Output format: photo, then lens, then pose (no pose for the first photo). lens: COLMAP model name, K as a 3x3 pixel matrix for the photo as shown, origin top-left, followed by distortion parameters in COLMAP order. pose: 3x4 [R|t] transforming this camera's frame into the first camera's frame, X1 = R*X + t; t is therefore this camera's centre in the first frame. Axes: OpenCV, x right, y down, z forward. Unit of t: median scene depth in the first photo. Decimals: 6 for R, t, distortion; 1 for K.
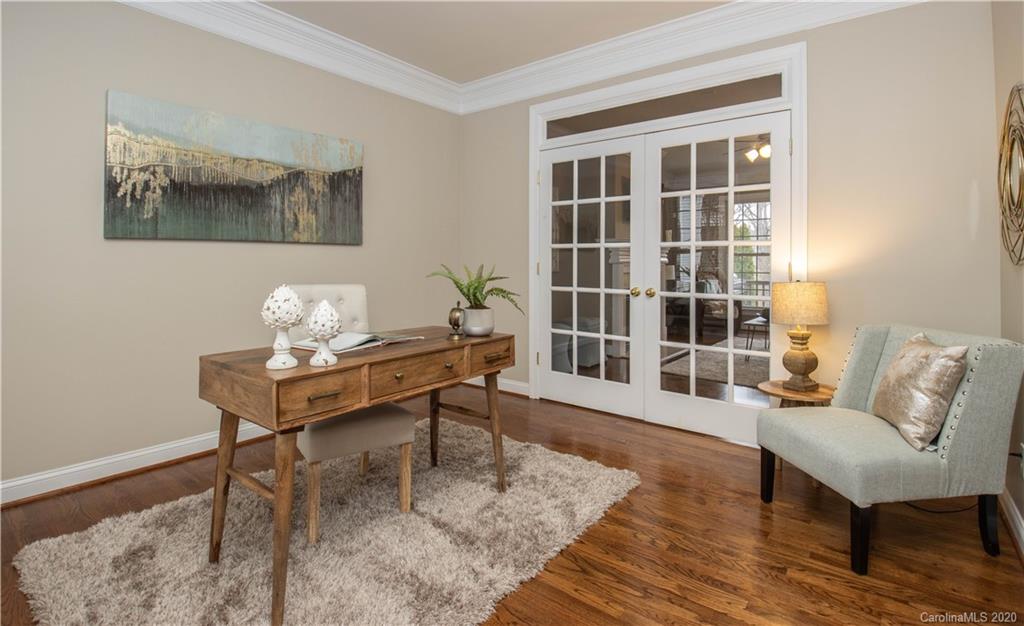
lens RADIAL K [[494.6, 0, 534.4], [0, 494.6, 265.4], [0, 0, 1]] dist [-0.008536, -0.008770]
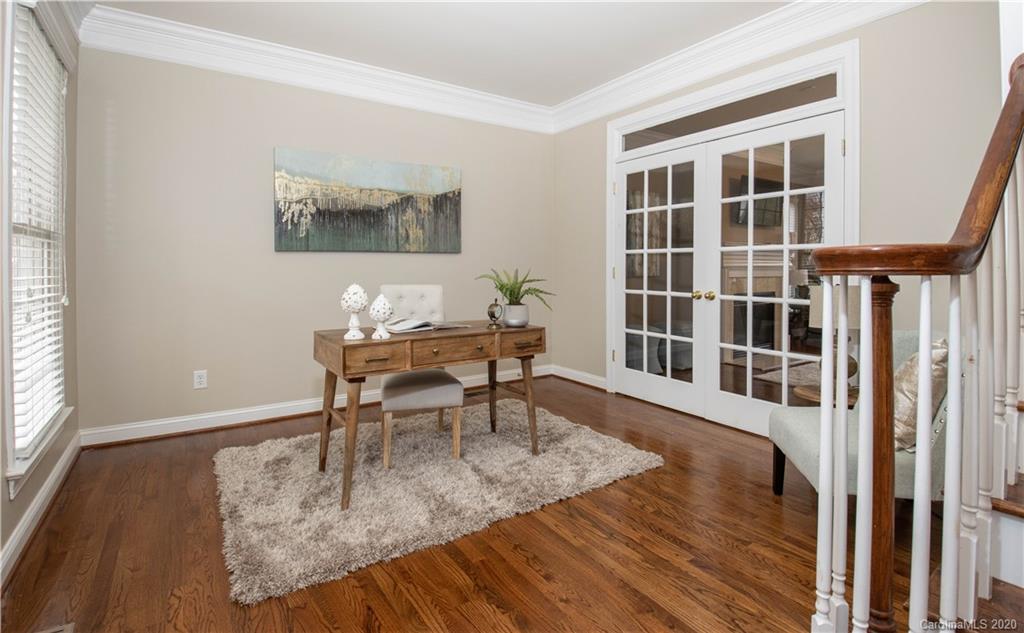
lens RADIAL K [[495.0, 0, 528.2], [0, 495.0, 277.9], [0, 0, 1]] dist [-0.002436, -0.001656]
pose [[0.951265, 0.002758, -0.308363, 0.270872], [0.001890, 0.999889, 0.014775, 0.001830], [0.308370, -0.014638, 0.951154, -0.151203]]
